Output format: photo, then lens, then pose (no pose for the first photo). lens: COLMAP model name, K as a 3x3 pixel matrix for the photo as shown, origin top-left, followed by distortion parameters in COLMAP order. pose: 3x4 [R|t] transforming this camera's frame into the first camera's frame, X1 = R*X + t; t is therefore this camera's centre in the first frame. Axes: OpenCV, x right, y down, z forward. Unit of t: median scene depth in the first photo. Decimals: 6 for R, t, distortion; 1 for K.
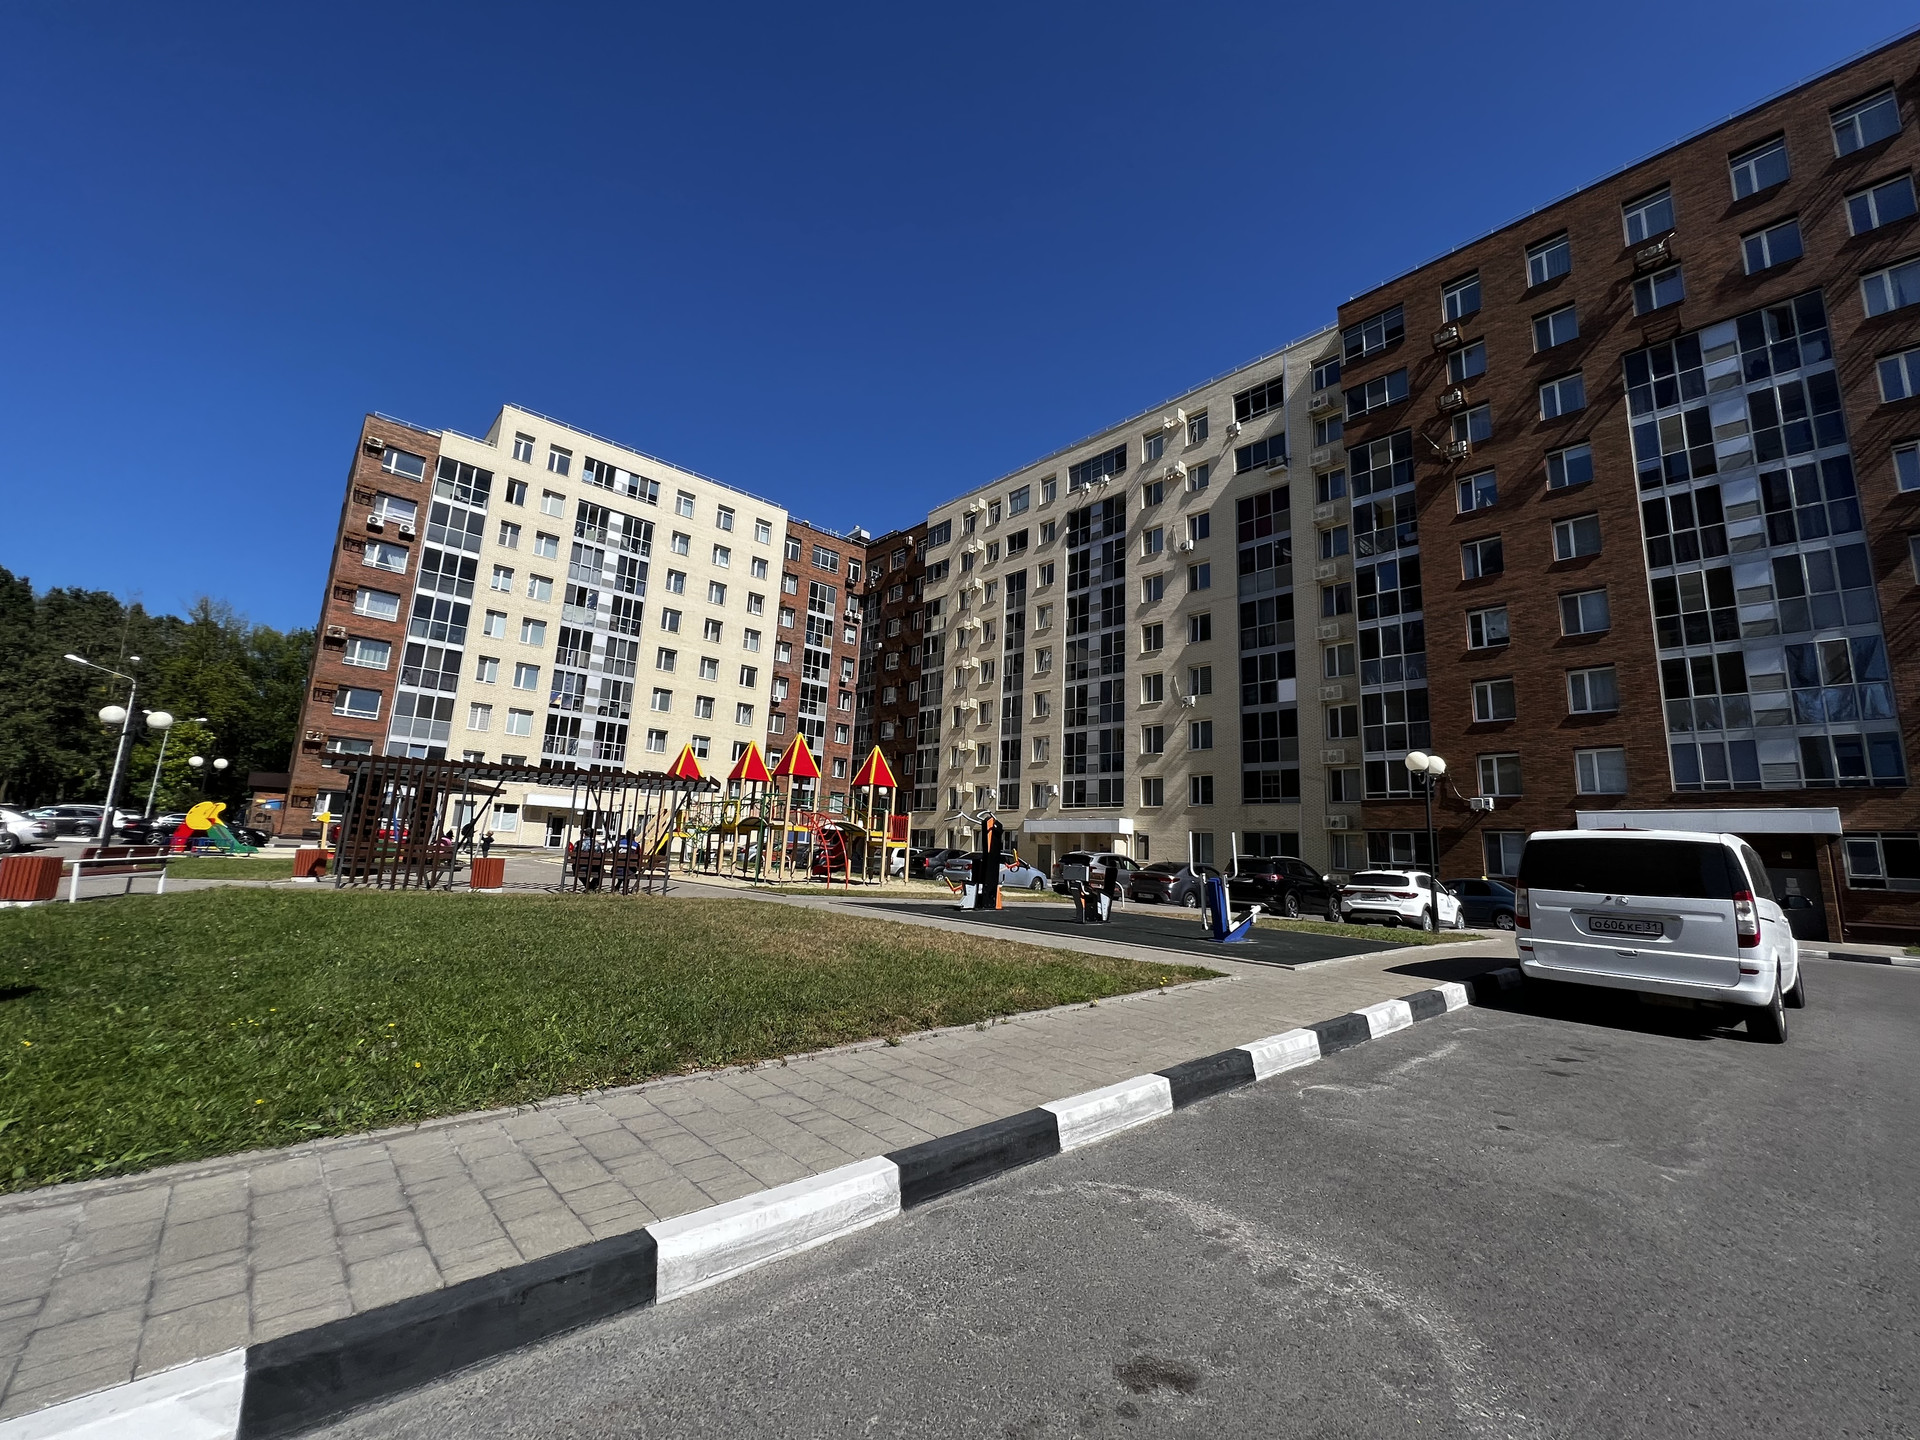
lens RADIAL K [[769.7, 0, 954.5], [0, 769.7, 713.1], [0, 0, 1]] dist [-0.000873, 0.000231]
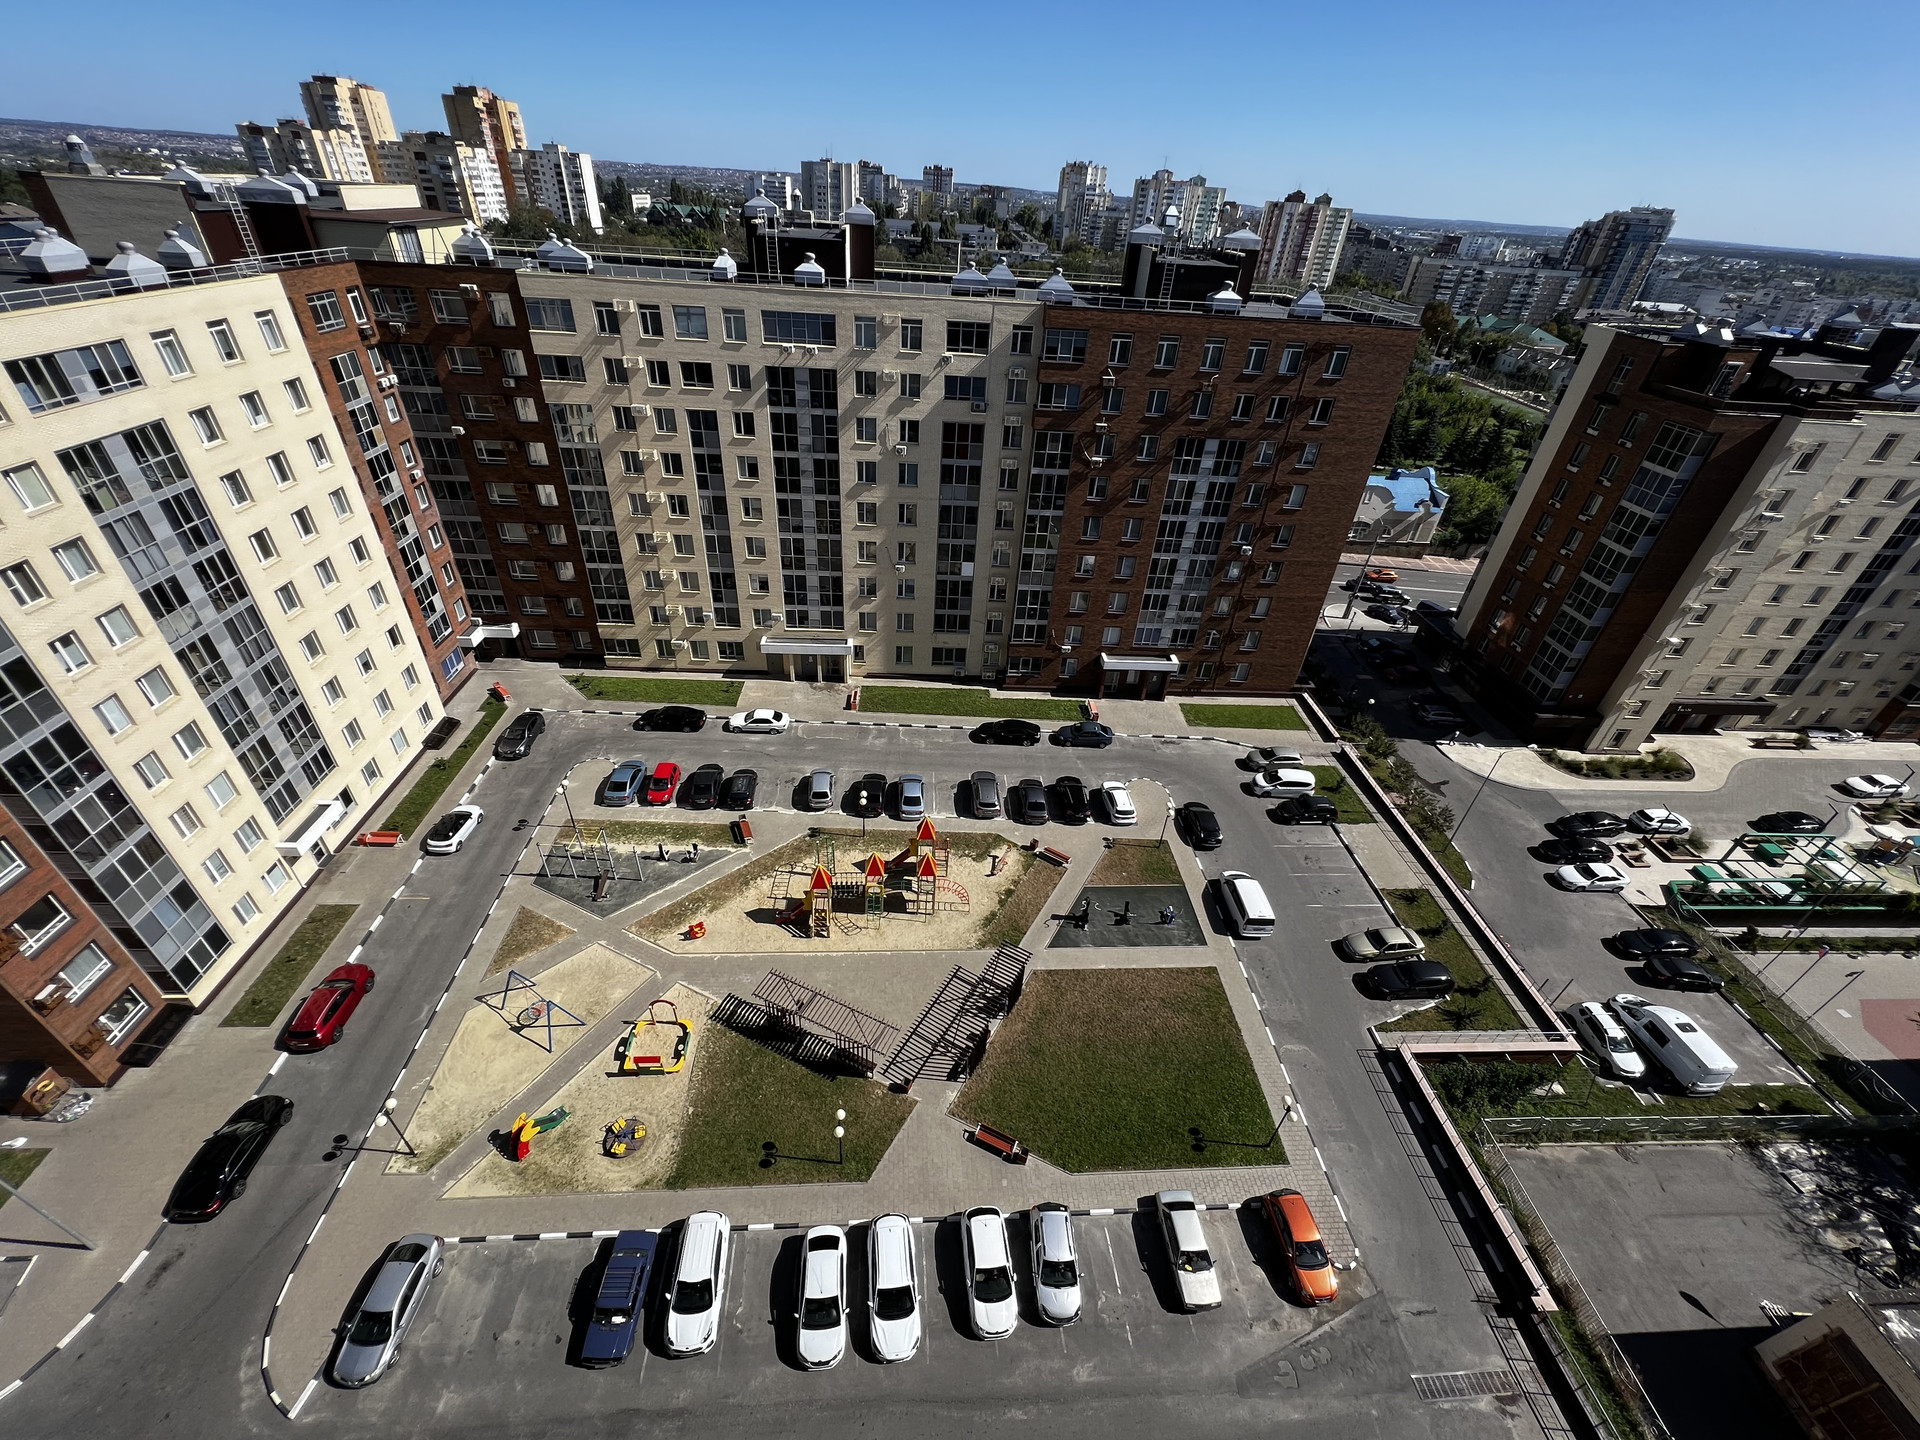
lens RADIAL K [[769.7, 0, 954.5], [0, 769.7, 713.1], [0, 0, 1]] dist [-0.000873, 0.000231]
pose [[0.641976, -0.441039, 0.627177, -0.568757], [-0.164161, 0.719960, 0.674321, -0.711825], [-0.748944, -0.535856, 0.389796, 0.207726]]
